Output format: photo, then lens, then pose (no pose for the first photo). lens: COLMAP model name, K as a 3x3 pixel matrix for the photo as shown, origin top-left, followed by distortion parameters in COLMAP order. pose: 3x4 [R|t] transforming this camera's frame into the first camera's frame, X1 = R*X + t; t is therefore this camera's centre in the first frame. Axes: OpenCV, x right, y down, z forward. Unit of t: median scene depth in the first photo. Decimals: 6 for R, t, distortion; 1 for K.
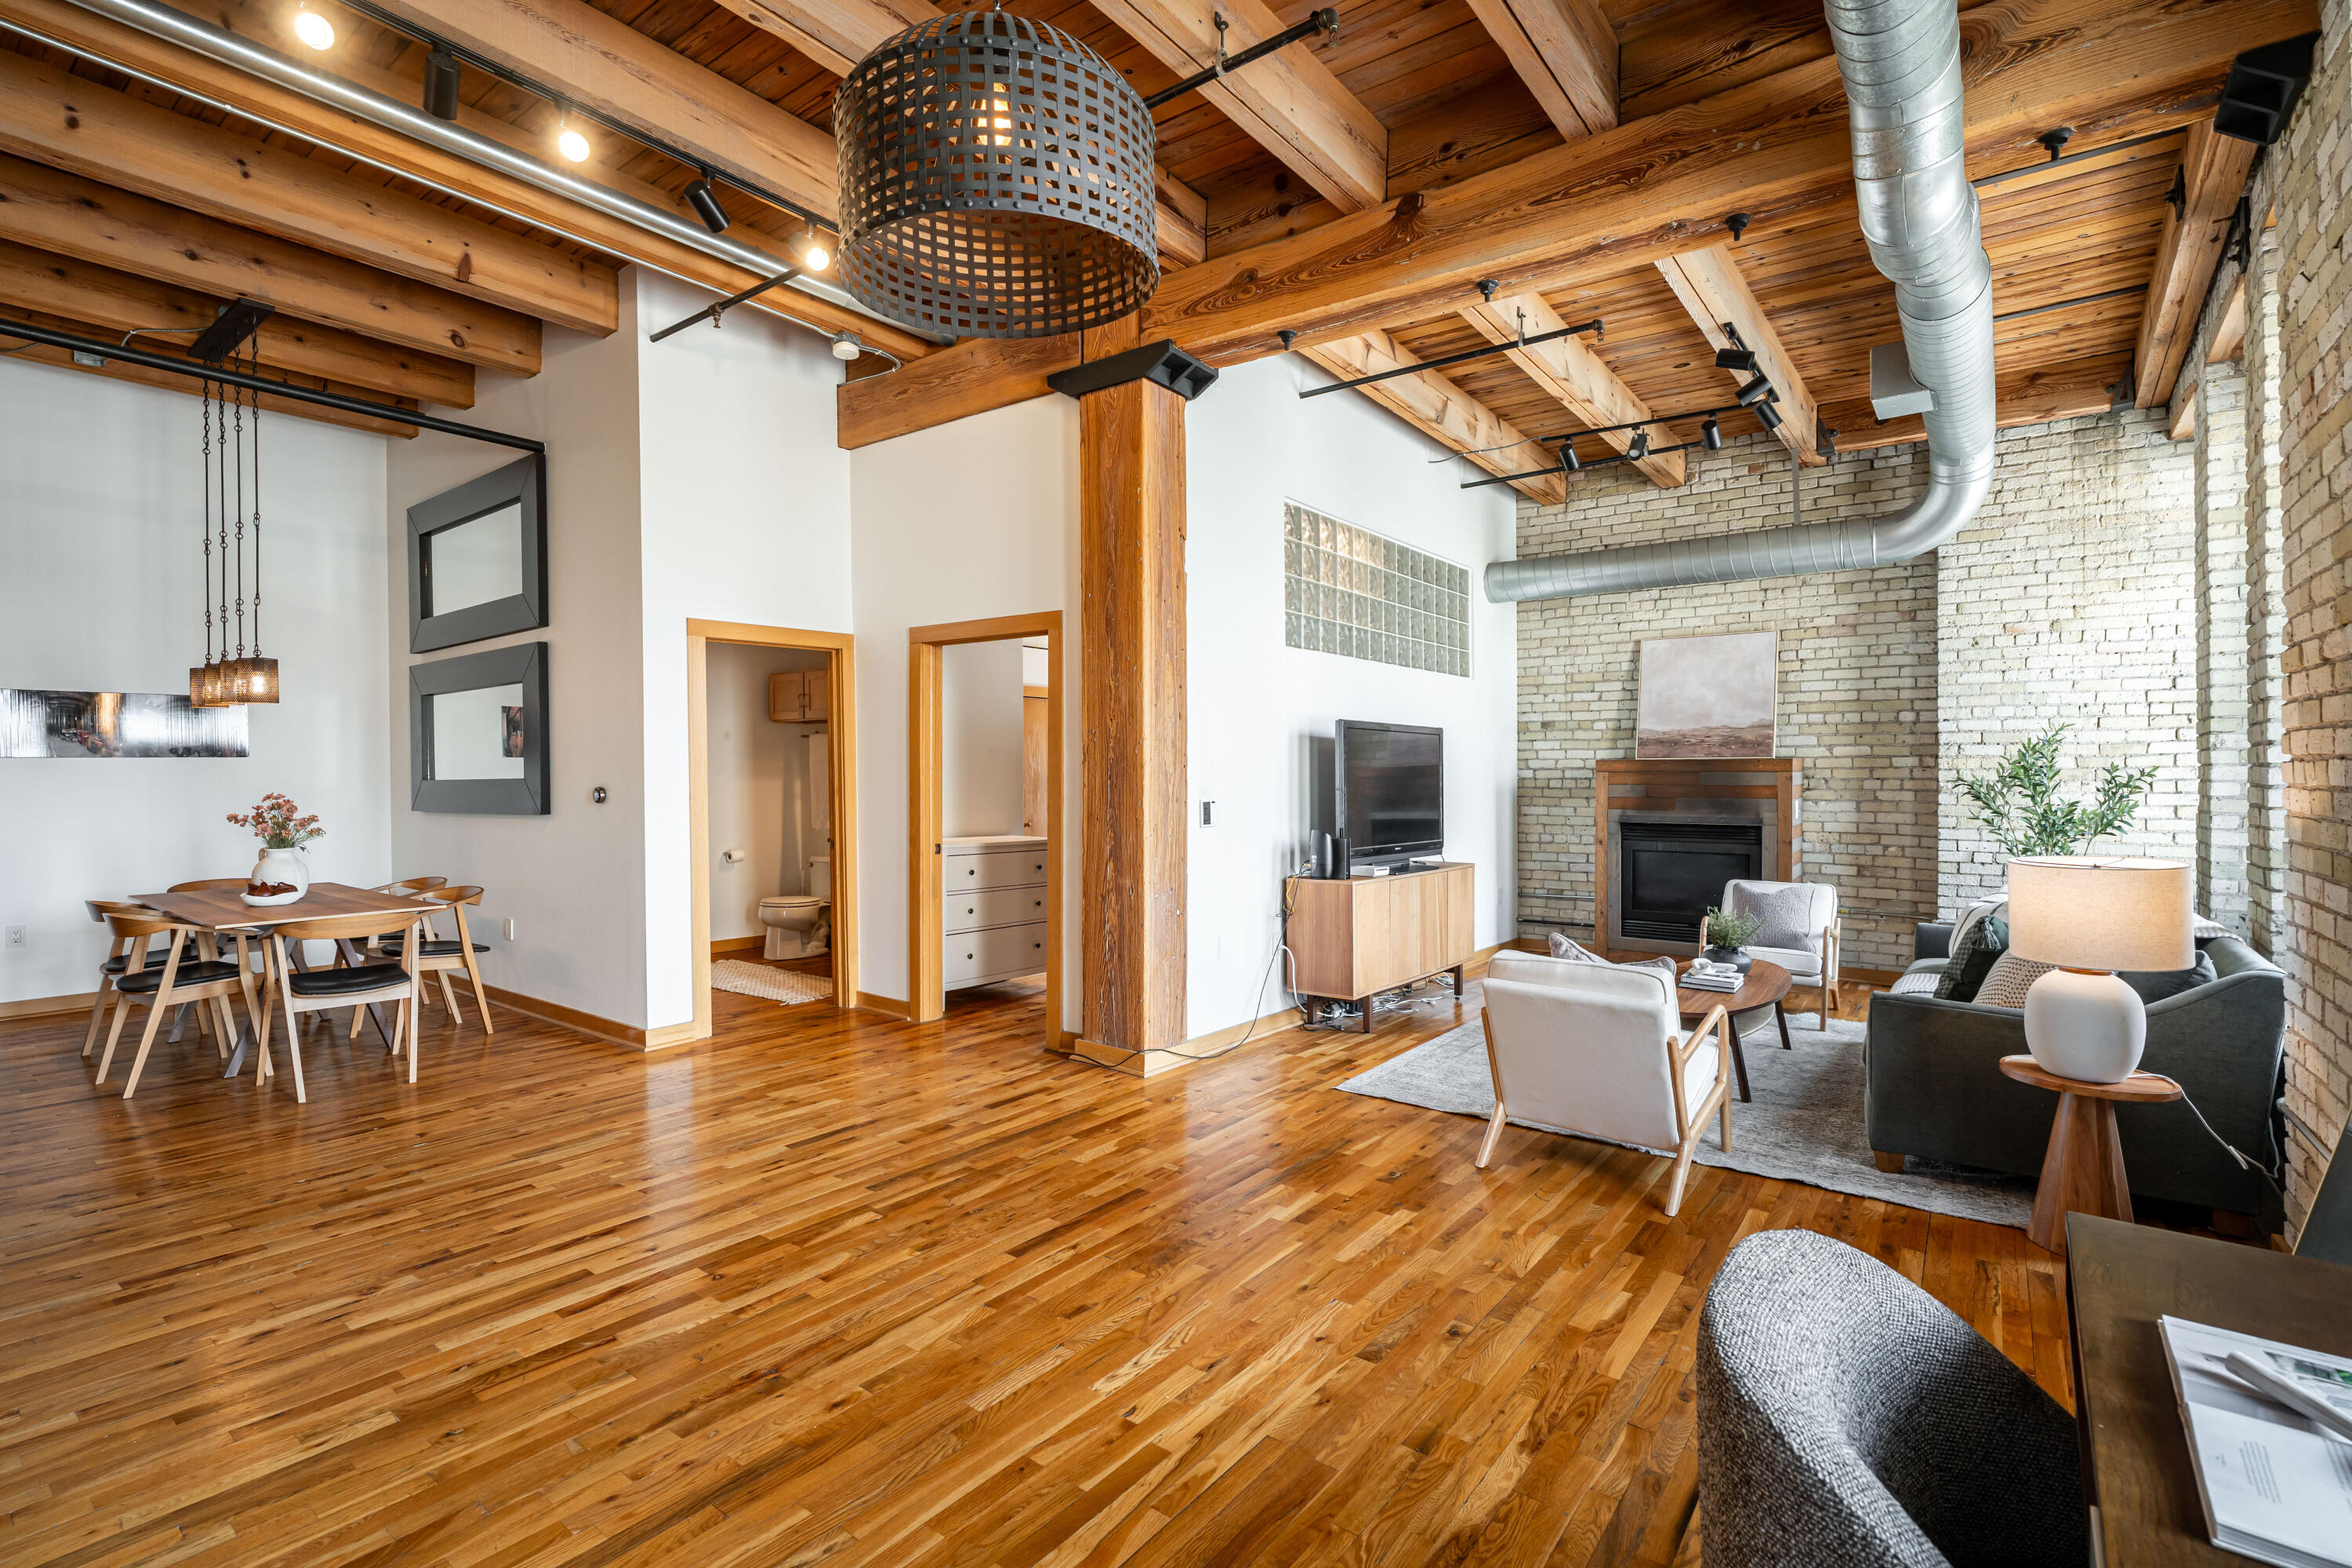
lens RADIAL K [[1066.9, 0, 1156.4], [0, 1066.9, 784.0], [0, 0, 1]] dist [-0.001959, 0.001025]
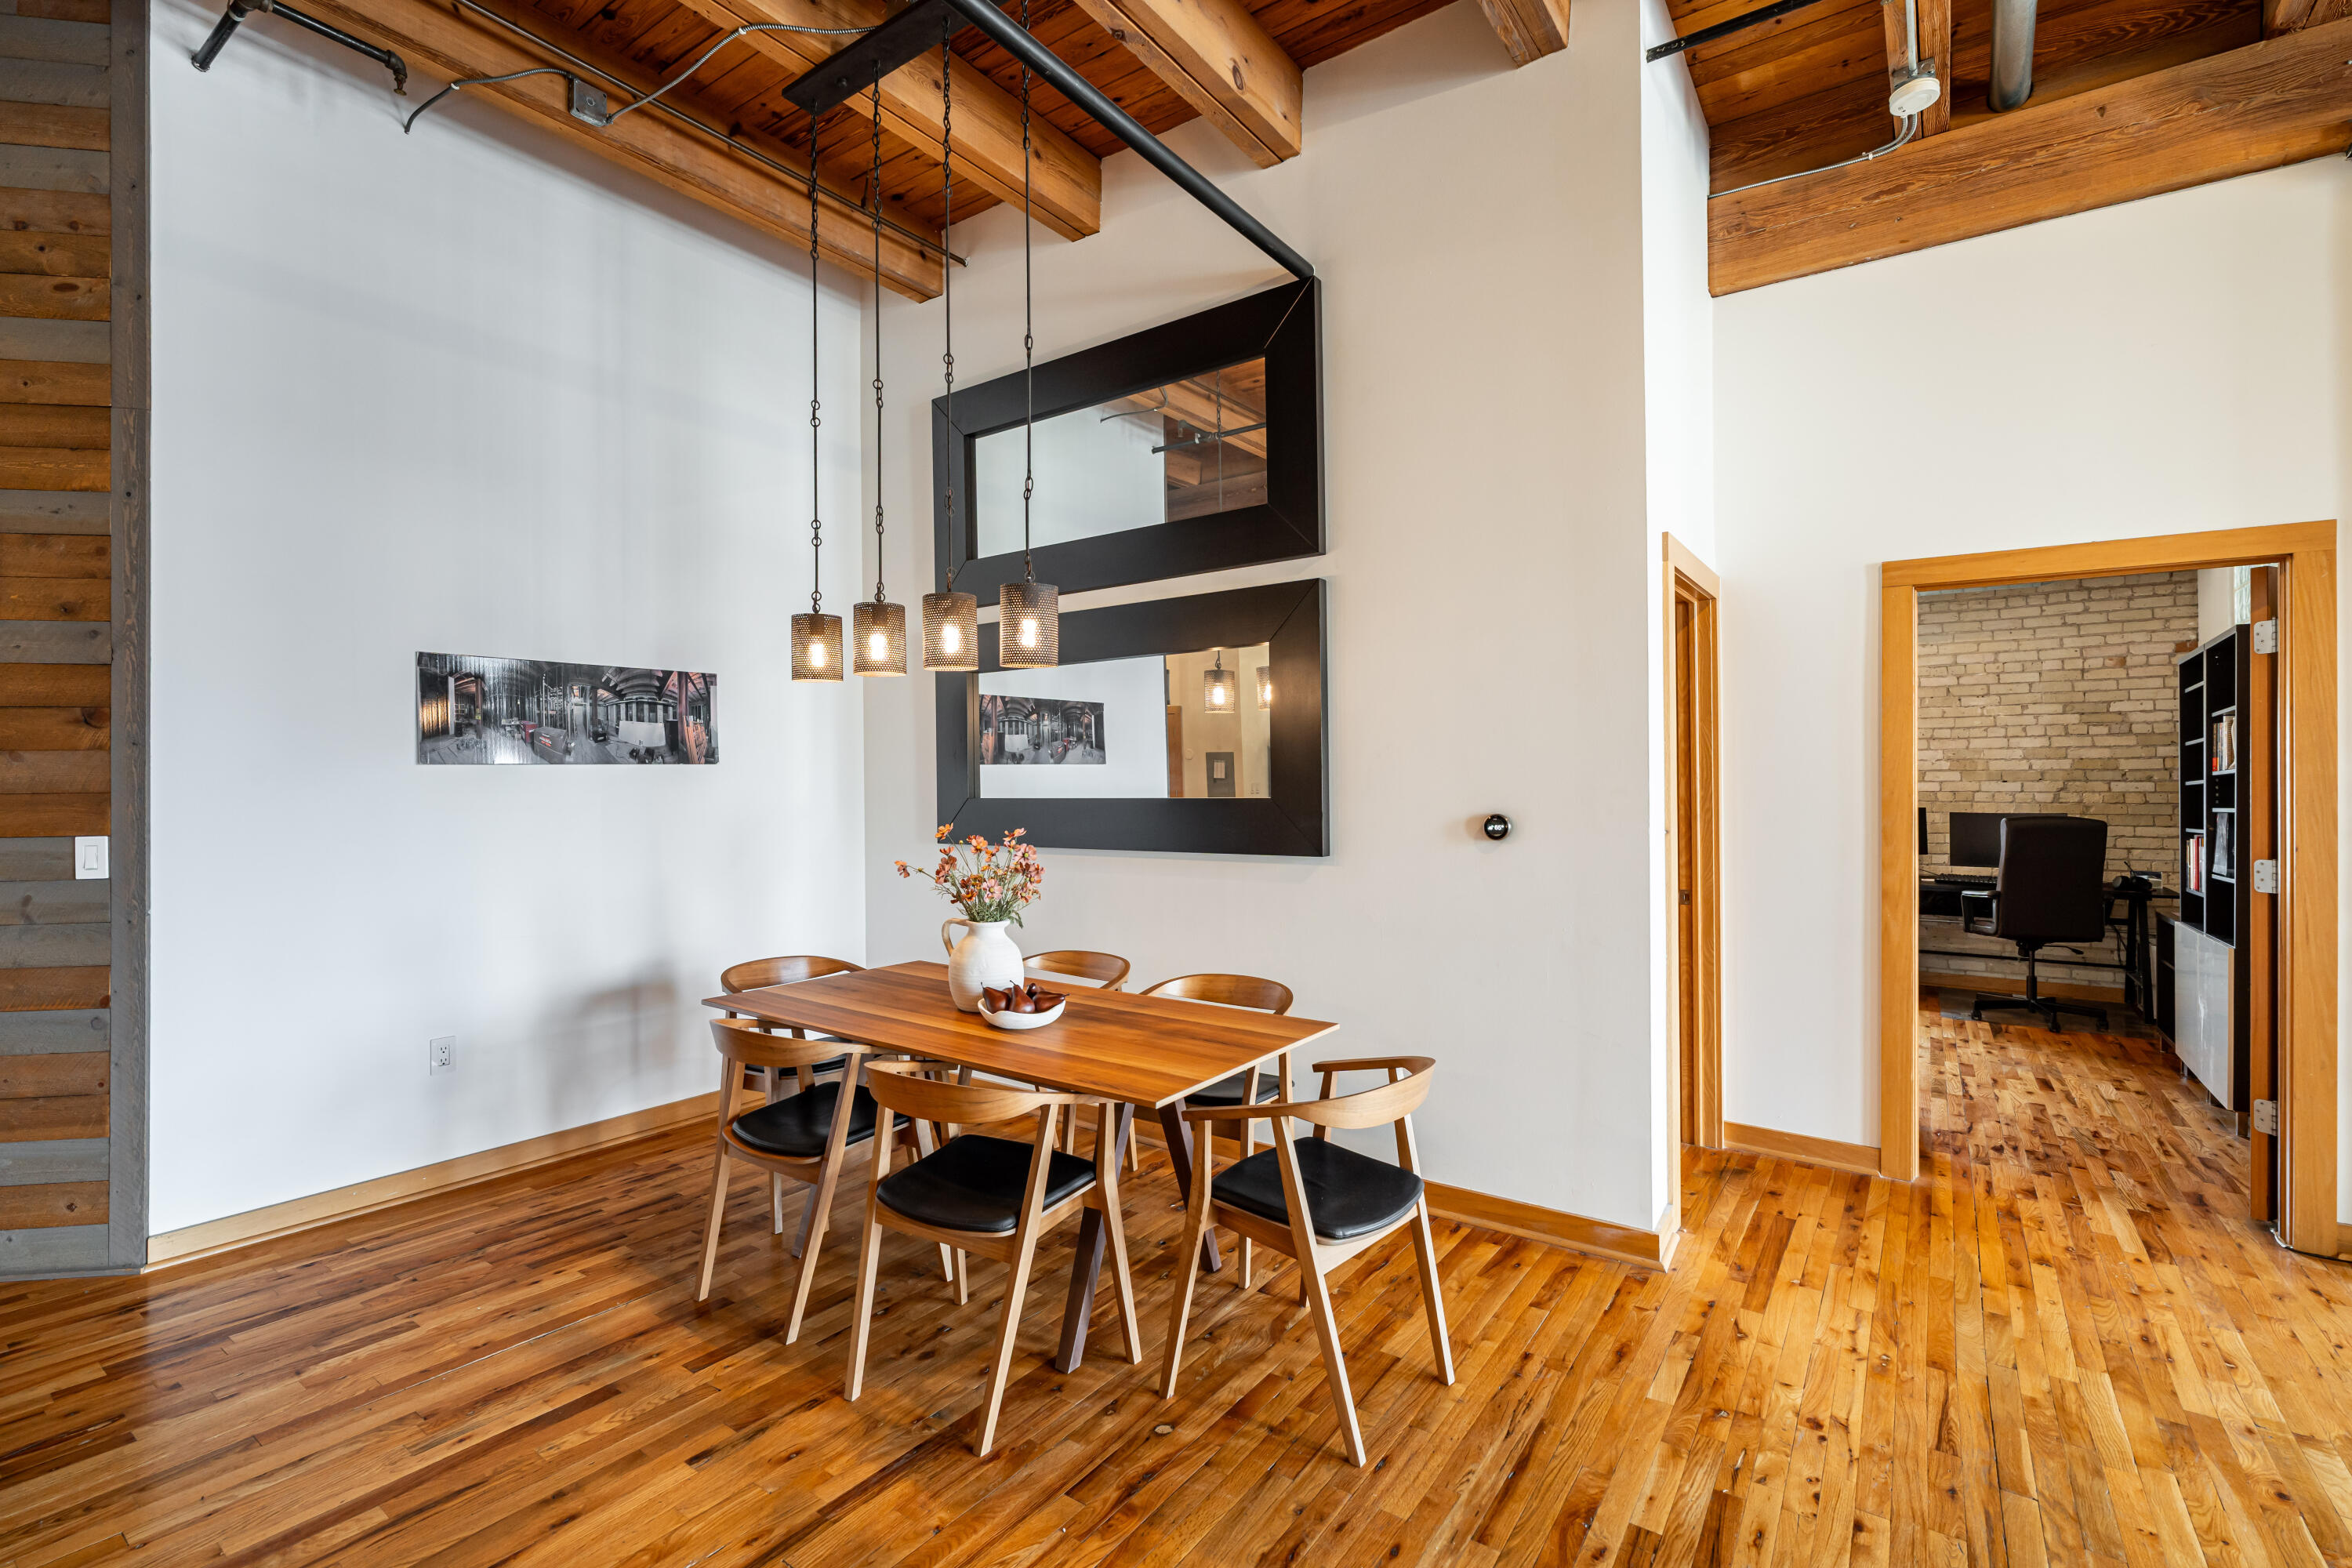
lens RADIAL K [[1066.9, 0, 1188.8], [0, 1066.9, 786.6], [0, 0, 1]] dist [-0.001959, 0.001025]
pose [[0.999548, 0.000494, 0.030072, -1.313597], [-0.000391, 0.999994, -0.003418, -0.019989], [-0.030074, 0.003404, 0.999542, 0.740295]]
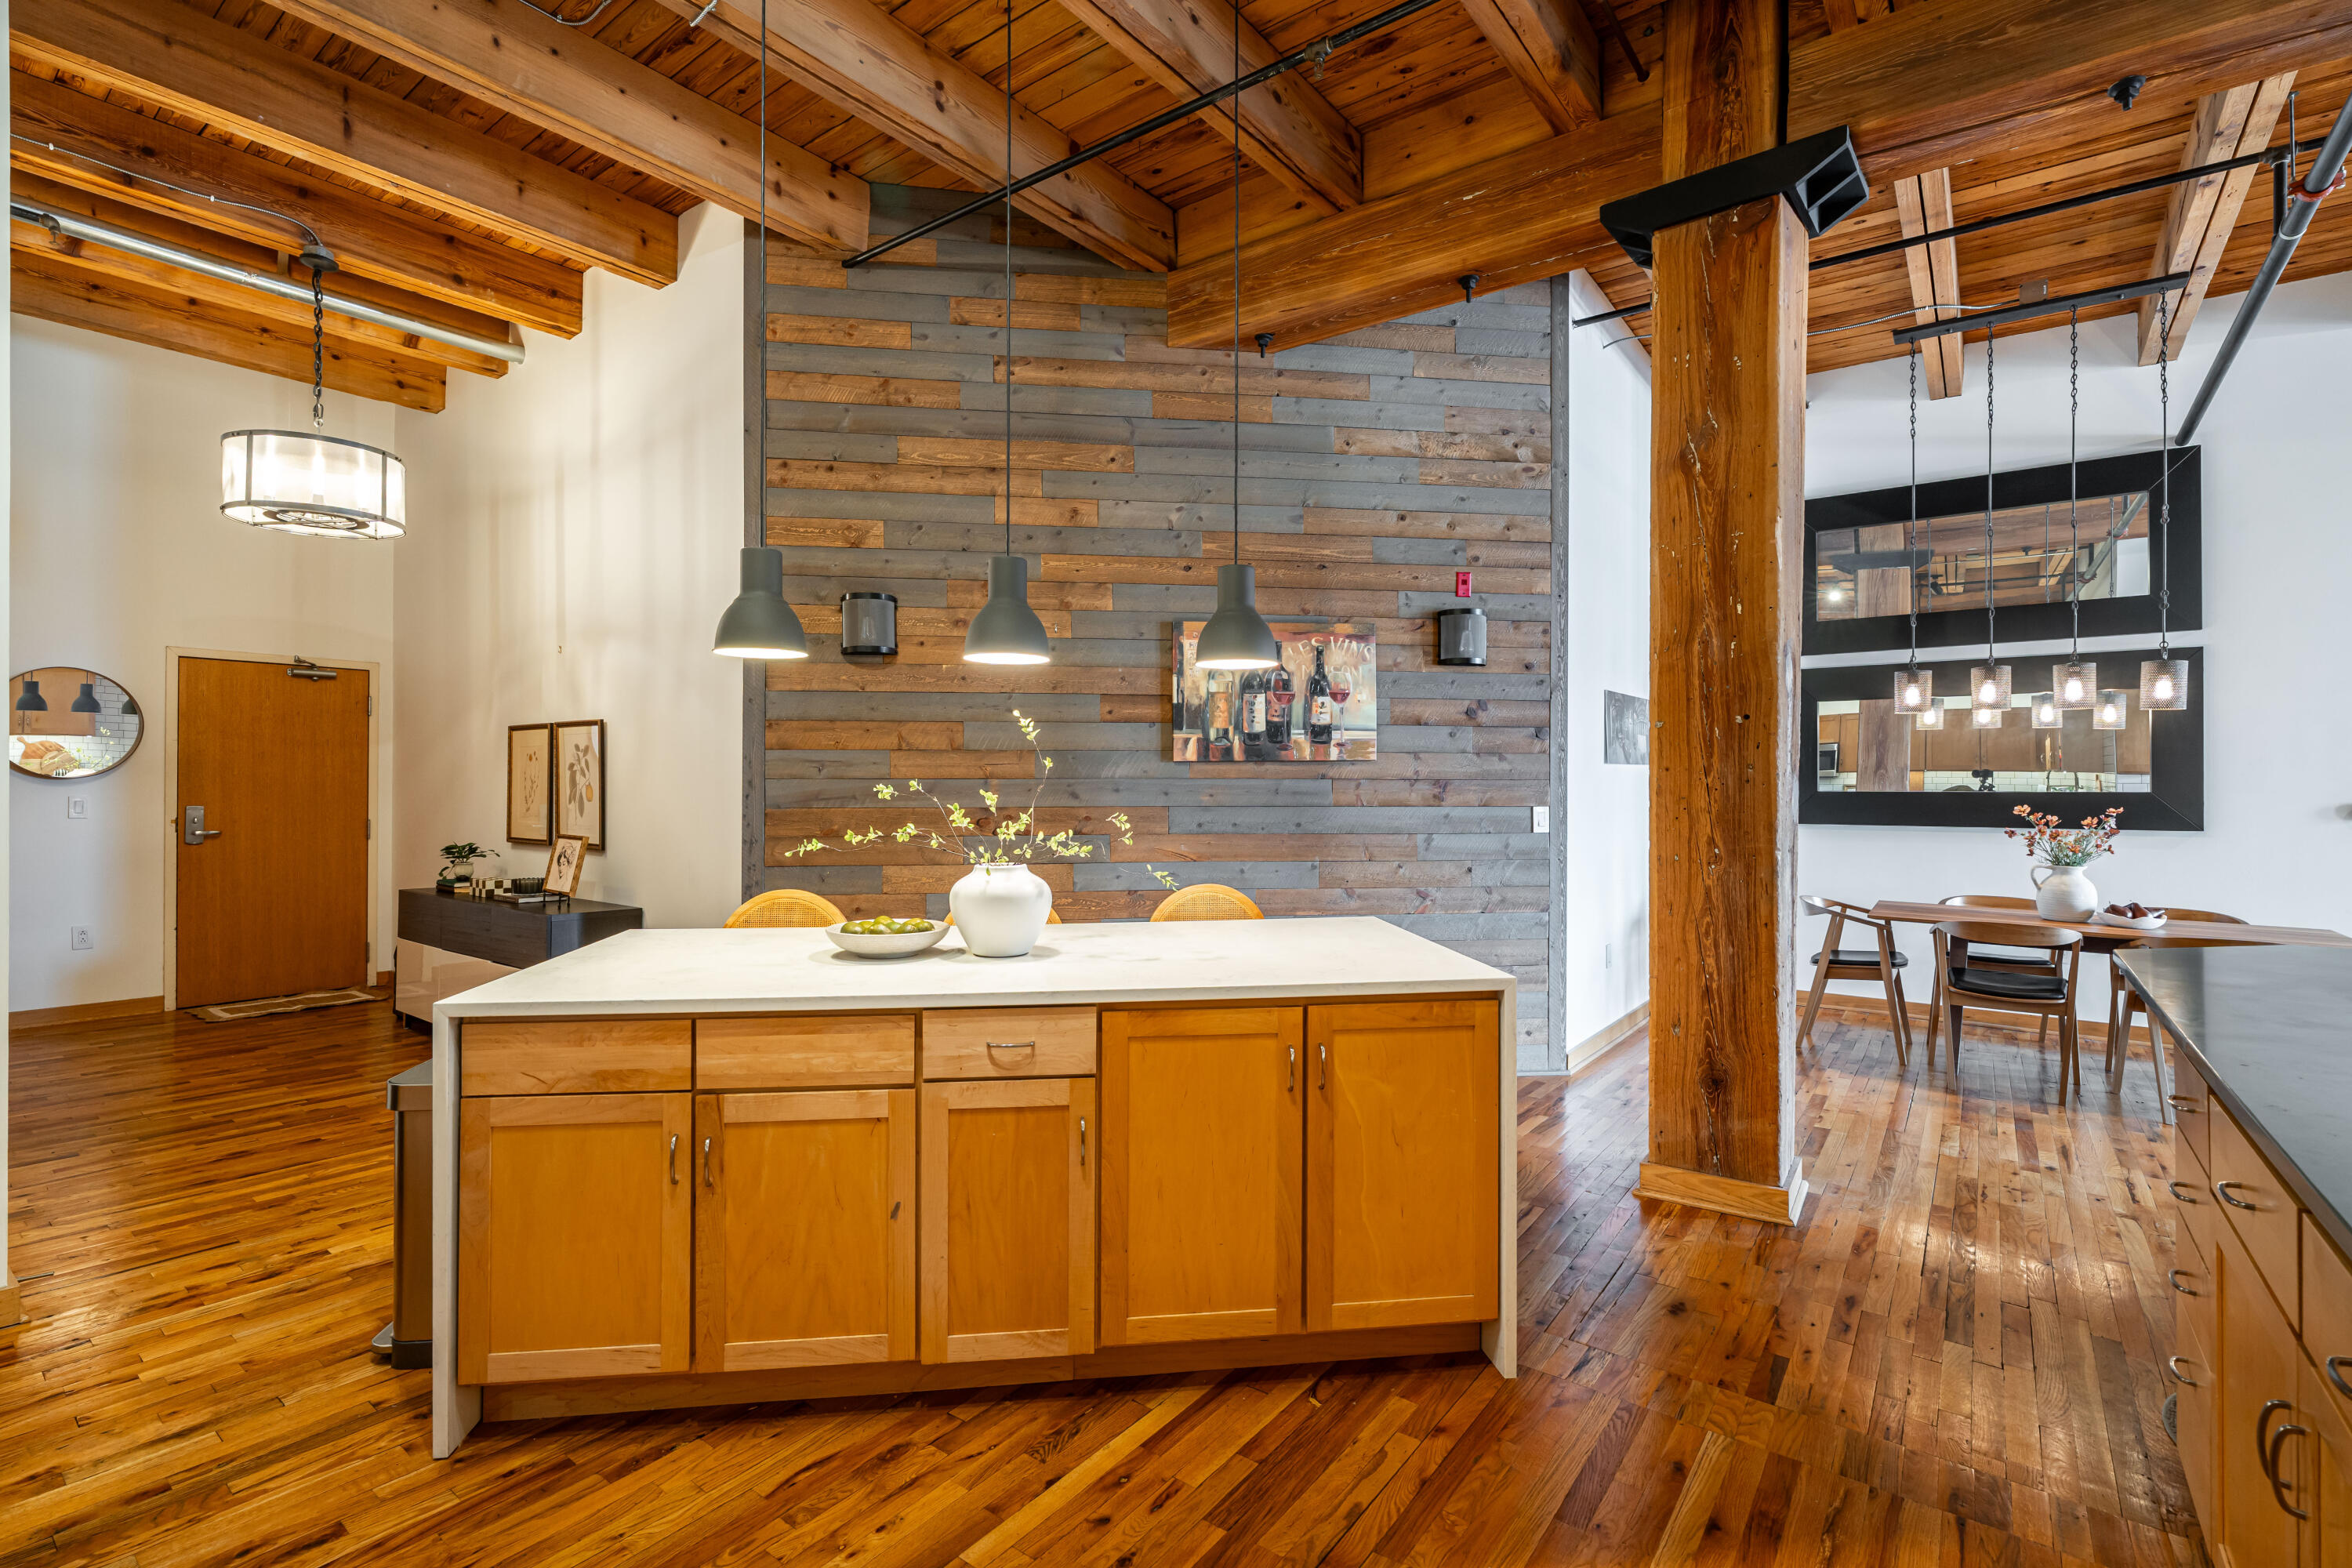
lens RADIAL K [[1066.9, 0, 1184.5], [0, 1066.9, 782.4], [0, 0, 1]] dist [-0.001959, 0.001025]
pose [[0.999917, 0.011771, 0.005194, -2.881641], [-0.011738, 0.999910, -0.006426, 0.004305], [-0.005270, 0.006365, 0.999966, 0.139770]]
